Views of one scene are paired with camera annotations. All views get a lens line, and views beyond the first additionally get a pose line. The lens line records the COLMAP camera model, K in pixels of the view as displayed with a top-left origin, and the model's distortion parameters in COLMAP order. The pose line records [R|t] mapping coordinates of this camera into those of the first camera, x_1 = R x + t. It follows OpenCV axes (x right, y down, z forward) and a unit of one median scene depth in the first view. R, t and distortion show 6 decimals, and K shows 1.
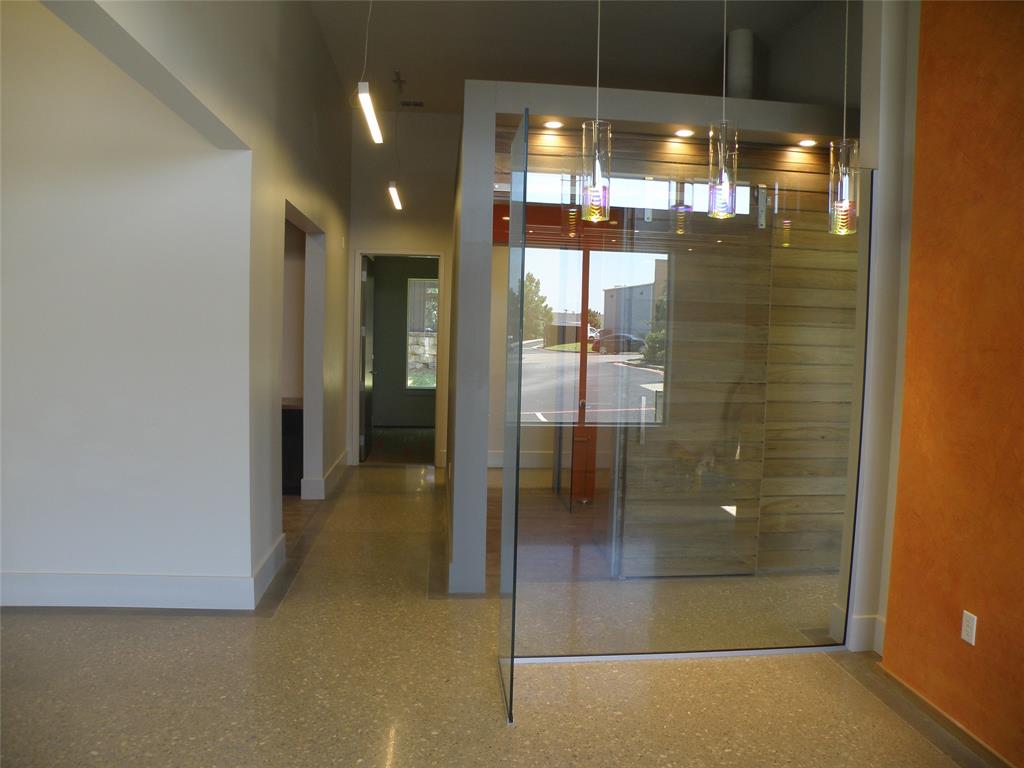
lens RADIAL K [[787.9, 0, 513.4], [0, 787.9, 387.1], [0, 0, 1]] dist [-0.174558, 0.139233]
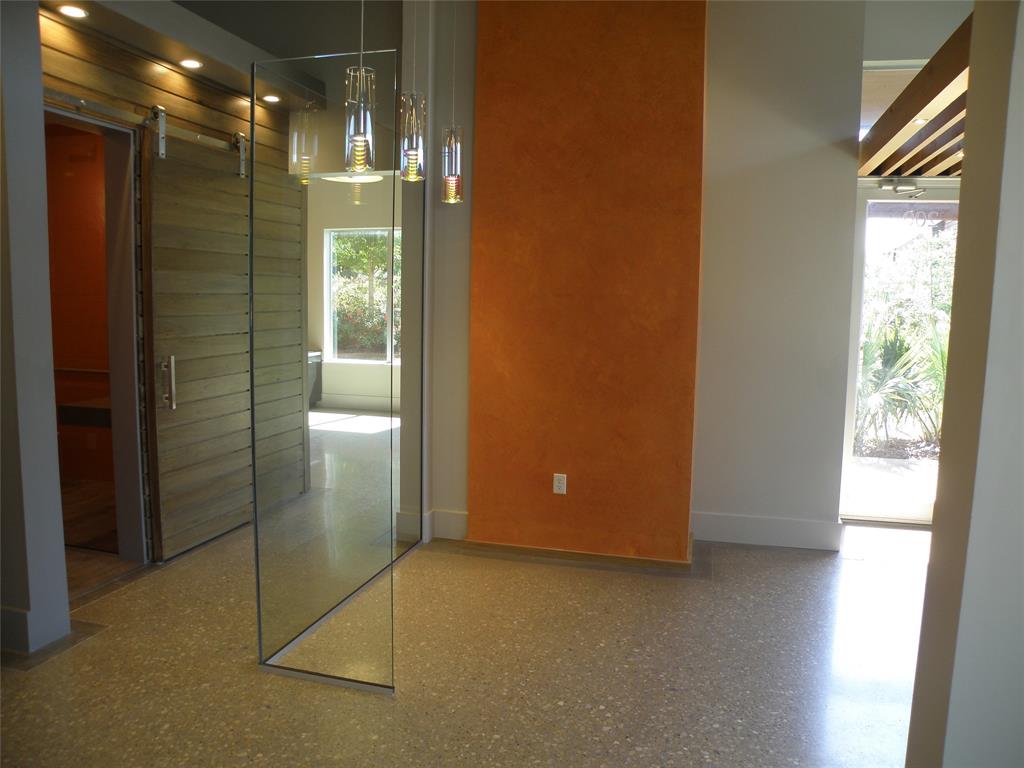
lens RADIAL K [[788.4, 0, 518.3], [0, 788.4, 389.2], [0, 0, 1]] dist [-0.177038, 0.140794]
pose [[0.341623, -0.127726, 0.931117, -0.542251], [0.053644, 0.991757, 0.116362, -0.032025], [-0.938305, 0.010197, 0.345659, 0.344948]]
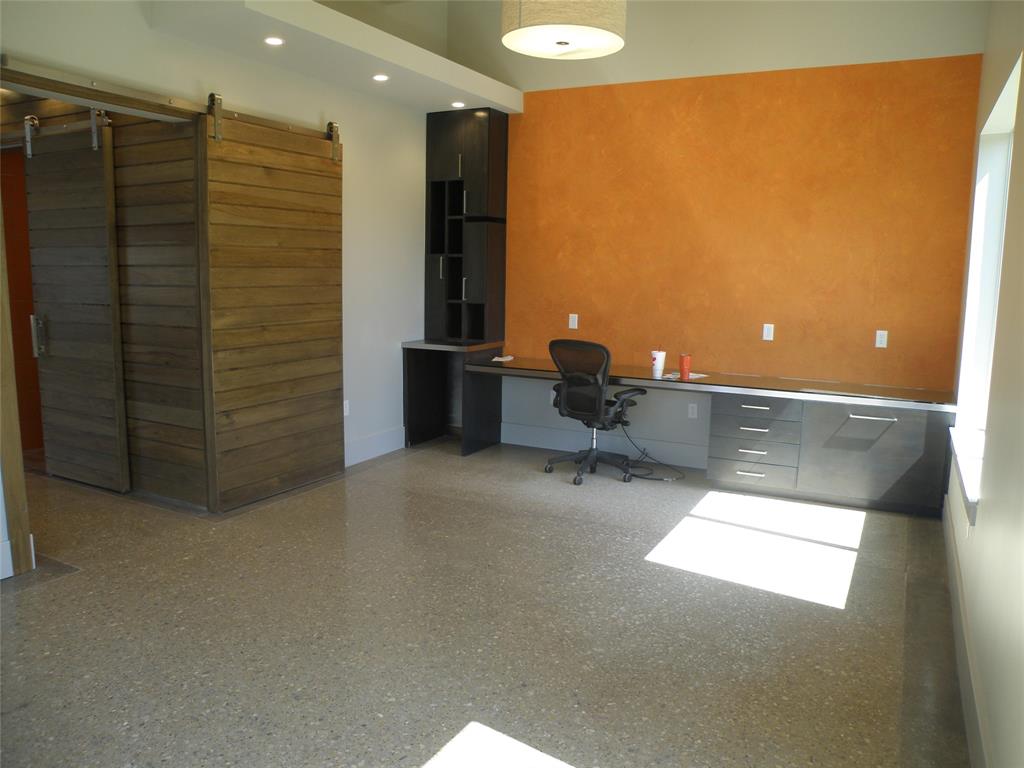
lens RADIAL K [[788.4, 0, 518.3], [0, 788.4, 389.2], [0, 0, 1]] dist [-0.177038, 0.140794]
pose [[0.839114, 0.070044, -0.539427, 1.409992], [-0.034096, 0.996498, 0.076356, 0.012122], [0.542886, -0.045679, 0.838564, 0.492572]]
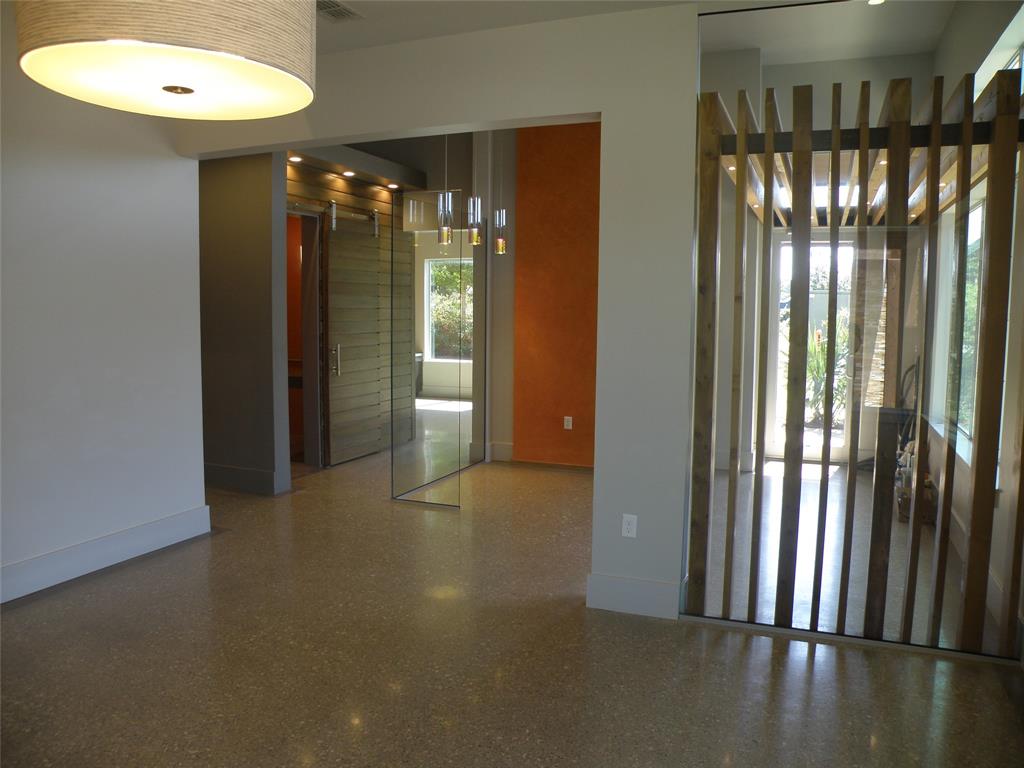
lens RADIAL K [[788.4, 0, 518.3], [0, 788.4, 389.2], [0, 0, 1]] dist [-0.177038, 0.140794]
pose [[0.453111, -0.108936, 0.884773, -1.094215], [0.063302, 0.993932, 0.089957, -0.016496], [-0.889204, 0.015247, 0.457258, -0.014832]]
